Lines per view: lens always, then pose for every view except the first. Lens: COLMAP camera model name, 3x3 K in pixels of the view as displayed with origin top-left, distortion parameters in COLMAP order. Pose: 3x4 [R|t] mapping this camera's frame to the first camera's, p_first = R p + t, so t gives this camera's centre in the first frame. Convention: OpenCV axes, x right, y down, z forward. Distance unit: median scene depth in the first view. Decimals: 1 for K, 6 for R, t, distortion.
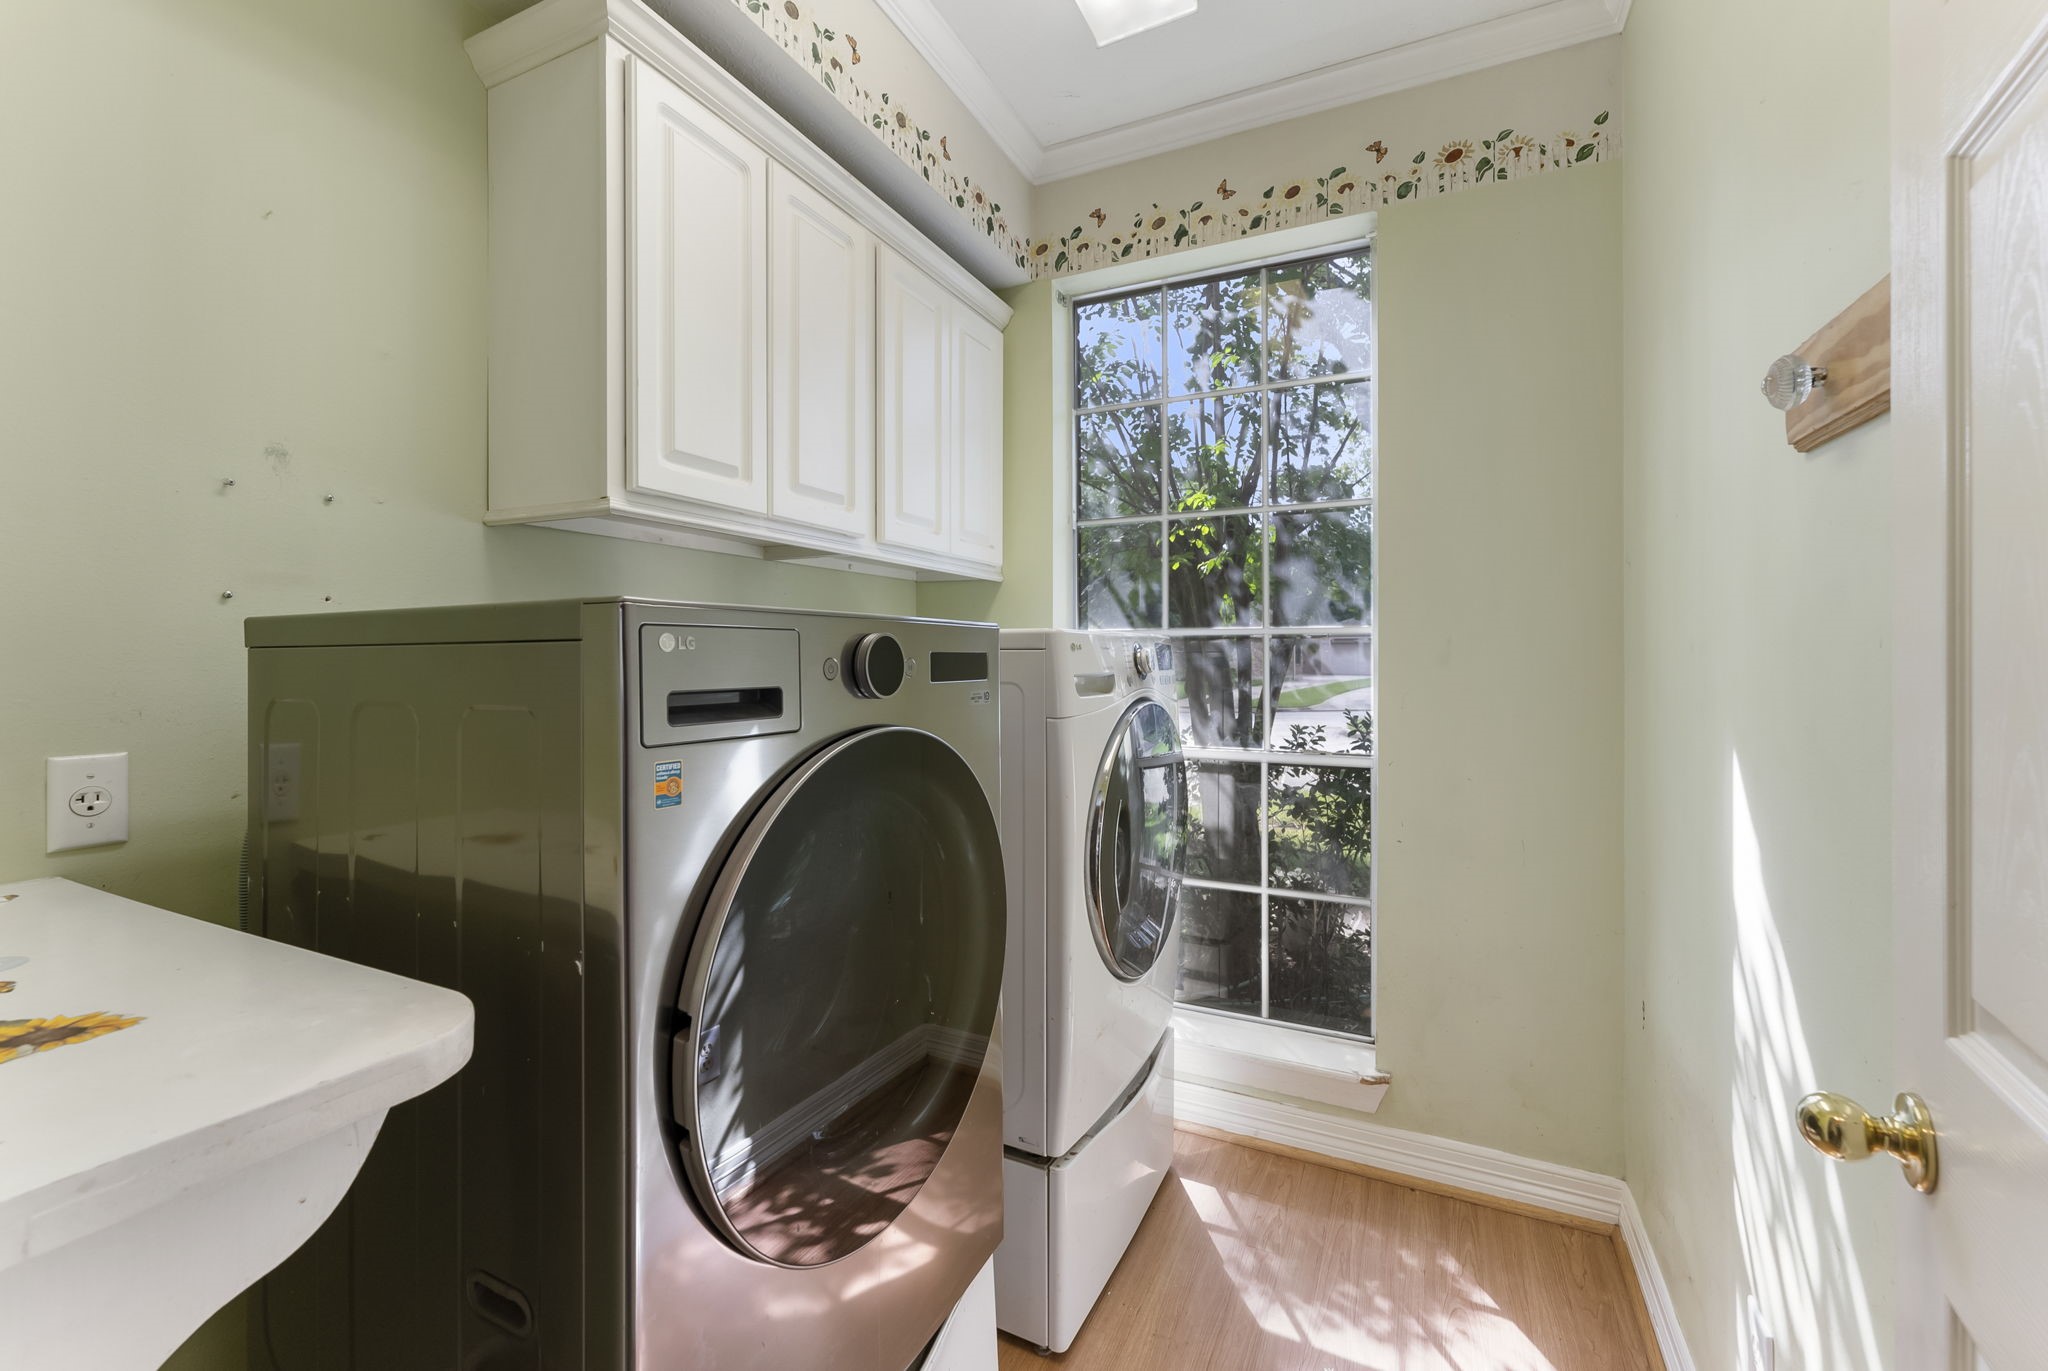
lens RADIAL K [[853.5, 0, 1027.0], [0, 853.5, 676.2], [0, 0, 1]] dist [0.001652, 0.000325]
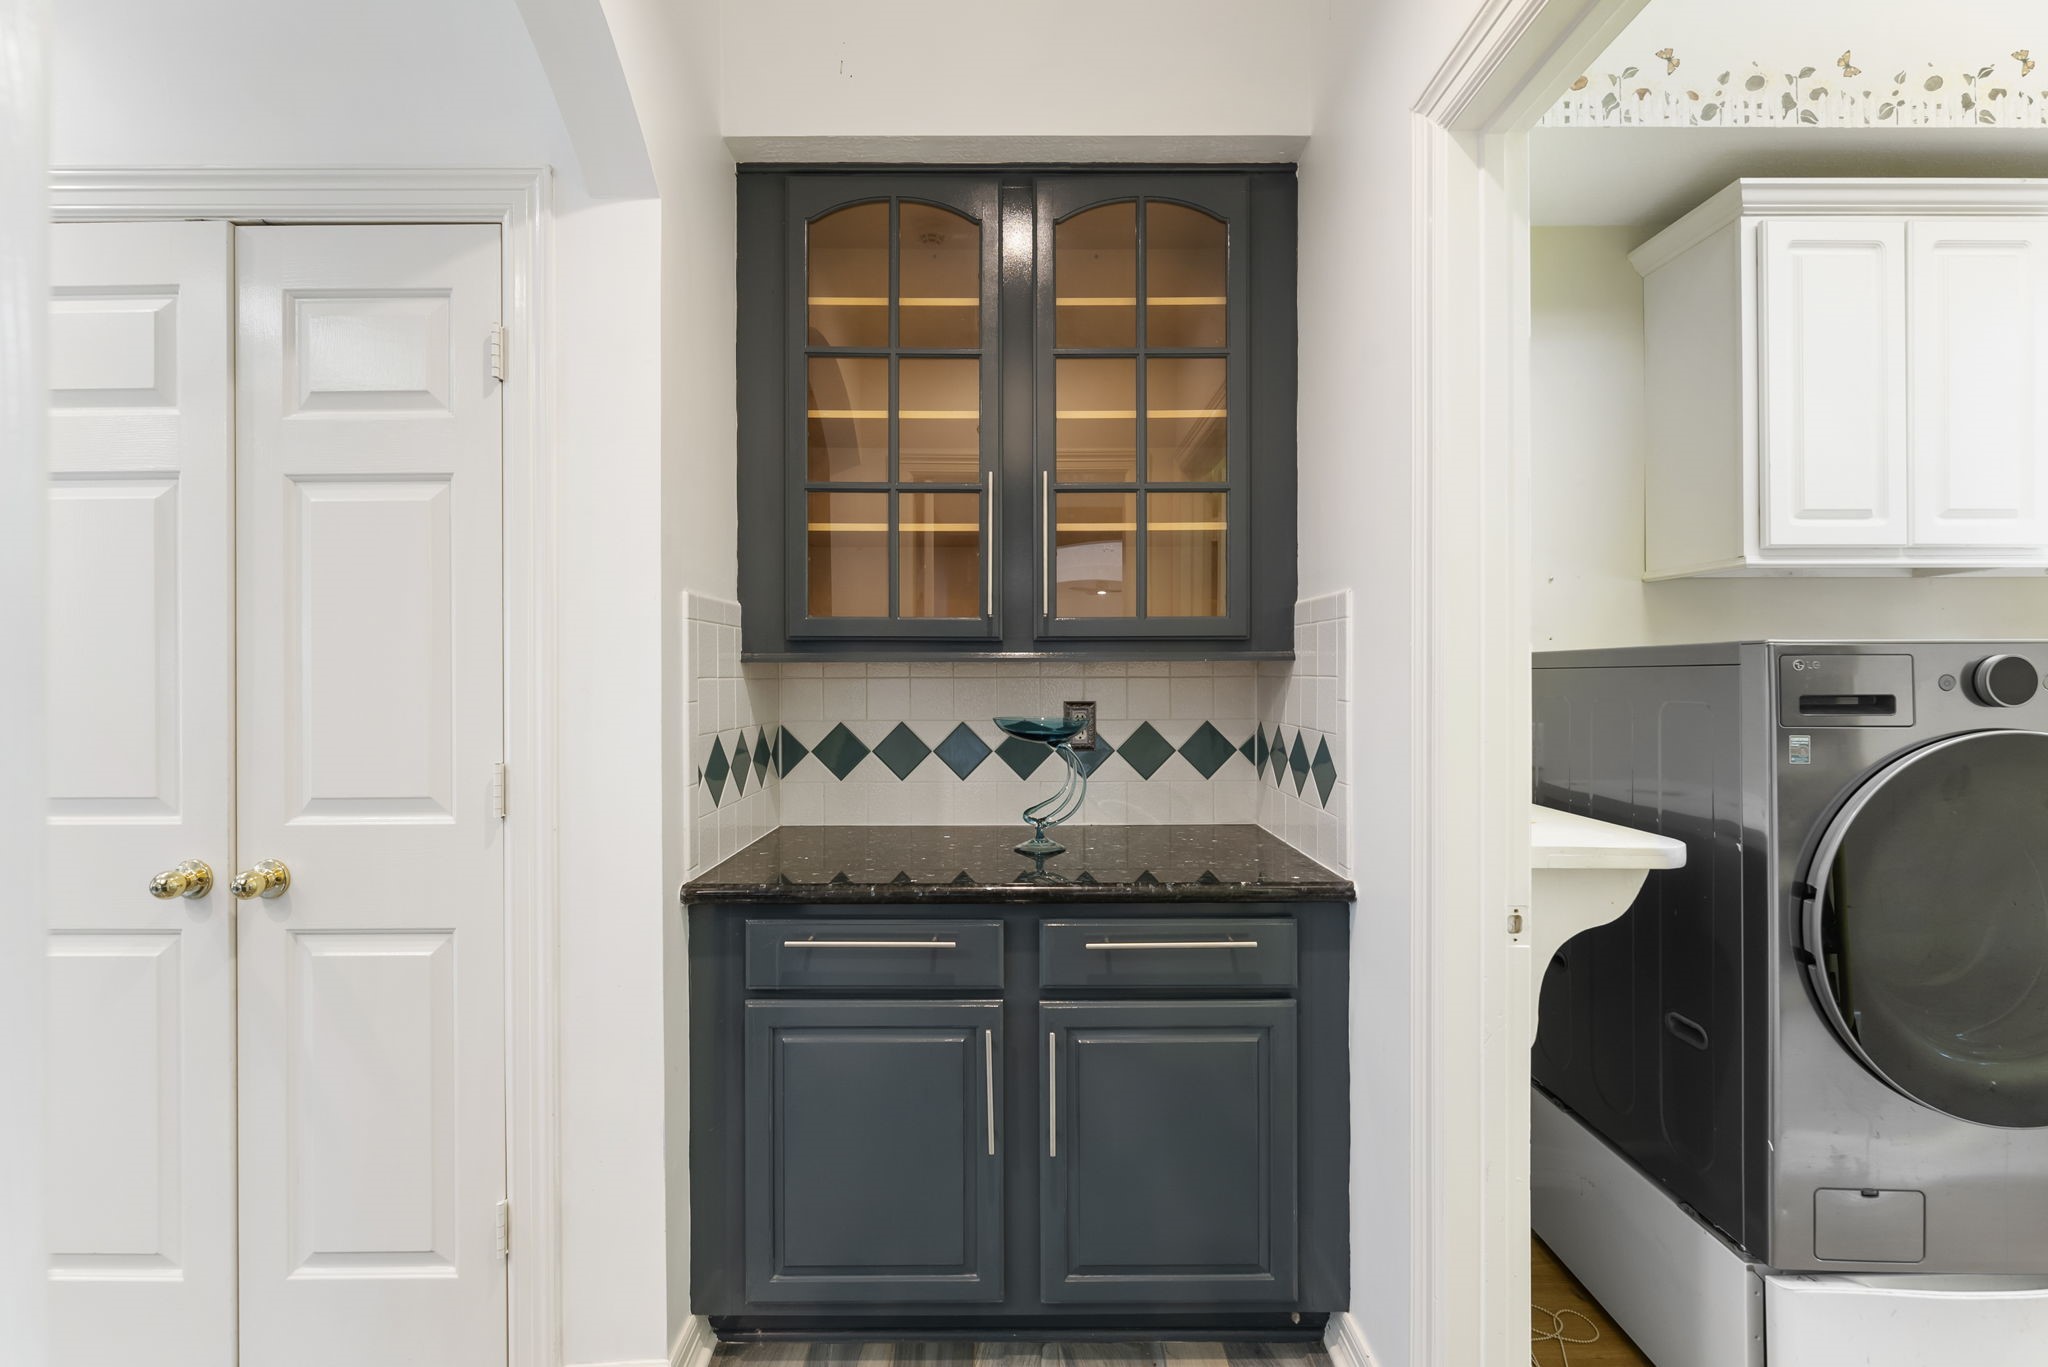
lens RADIAL K [[885.7, 0, 1022.6], [0, 885.7, 657.9], [0, 0, 1]] dist [0.000932, -0.000724]
pose [[0.438661, -0.015558, -0.898518, 0.348428], [-0.018430, 0.999484, -0.026303, 0.014694], [0.898463, 0.028098, 0.438148, -0.832022]]
